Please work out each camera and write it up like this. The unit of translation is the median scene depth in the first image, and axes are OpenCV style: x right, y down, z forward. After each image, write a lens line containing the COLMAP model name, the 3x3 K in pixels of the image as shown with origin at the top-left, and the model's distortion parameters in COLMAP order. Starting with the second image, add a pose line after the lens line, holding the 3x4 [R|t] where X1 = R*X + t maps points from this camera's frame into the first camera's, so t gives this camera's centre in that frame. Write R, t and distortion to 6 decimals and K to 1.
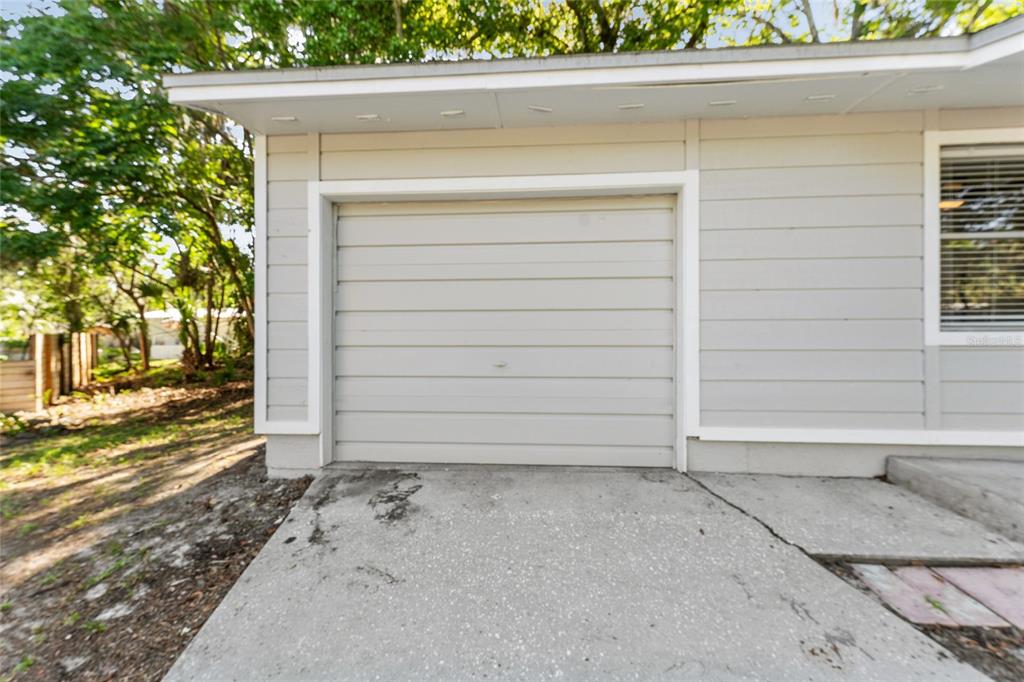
lens RADIAL K [[411.9, 0, 515.4], [0, 411.9, 329.9], [0, 0, 1]] dist [0.011025, 0.000033]
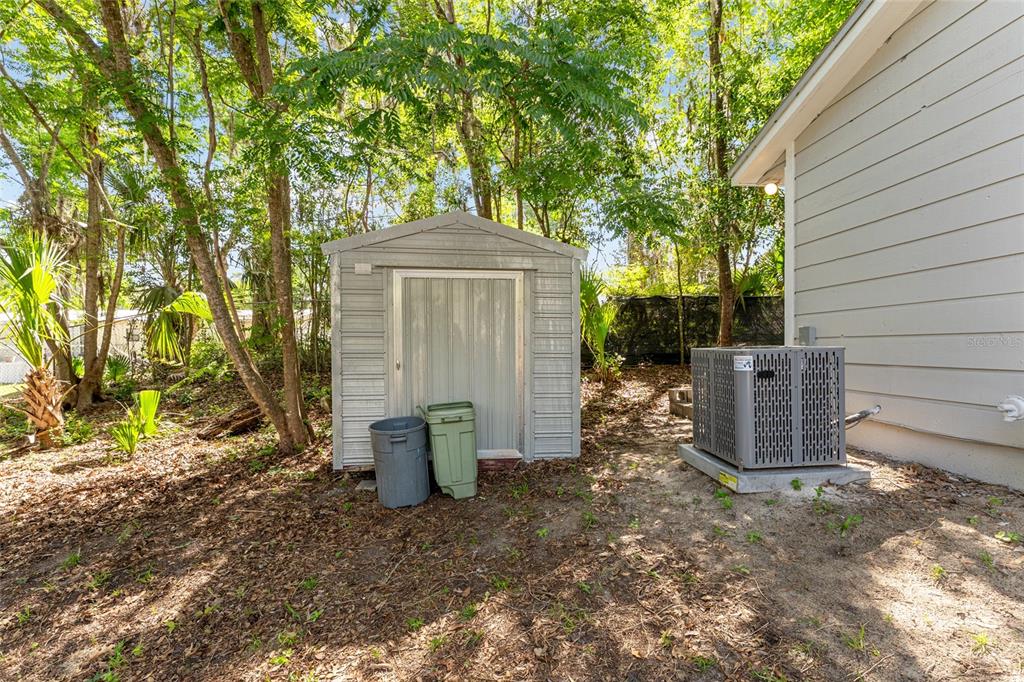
lens RADIAL K [[415.3, 0, 513.6], [0, 415.3, 339.5], [0, 0, 1]] dist [0.001687, 0.000155]
pose [[0.987242, -0.005907, 0.159116, -1.448346], [0.006192, 0.999980, -0.001295, 0.074379], [-0.159105, 0.002264, 0.987259, 1.945630]]
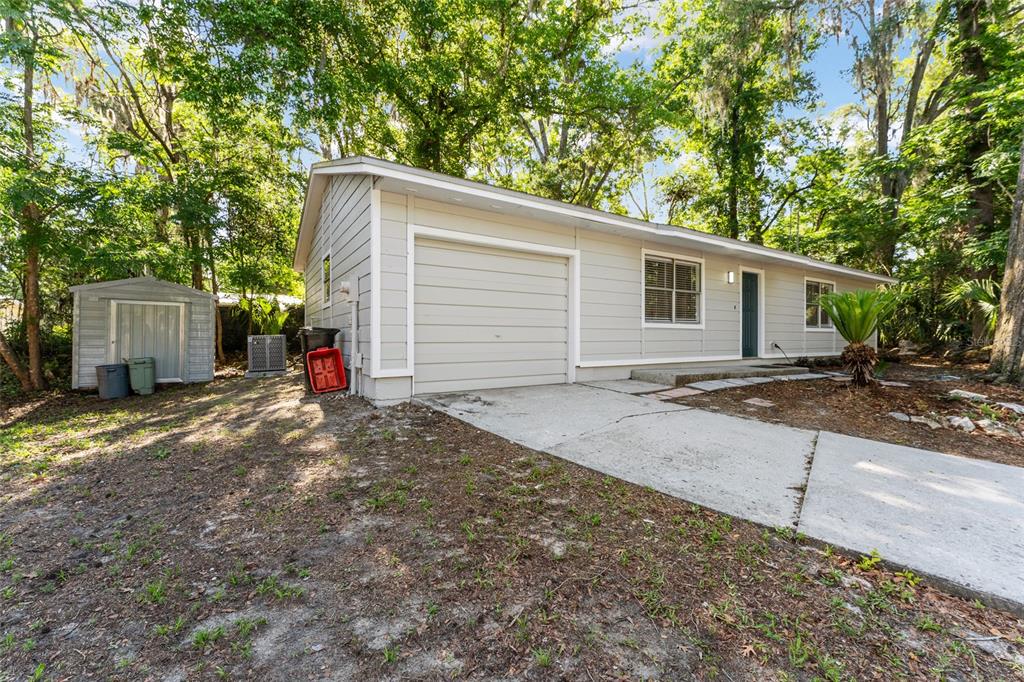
lens RADIAL K [[412.1, 0, 514.1], [0, 412.1, 330.6], [0, 0, 1]] dist [0.000794, 0.000081]
pose [[0.805844, 0.012412, 0.591998, -1.068715], [-0.008102, 0.999918, -0.009935, 0.076972], [-0.592073, 0.003210, 0.805878, -0.560033]]
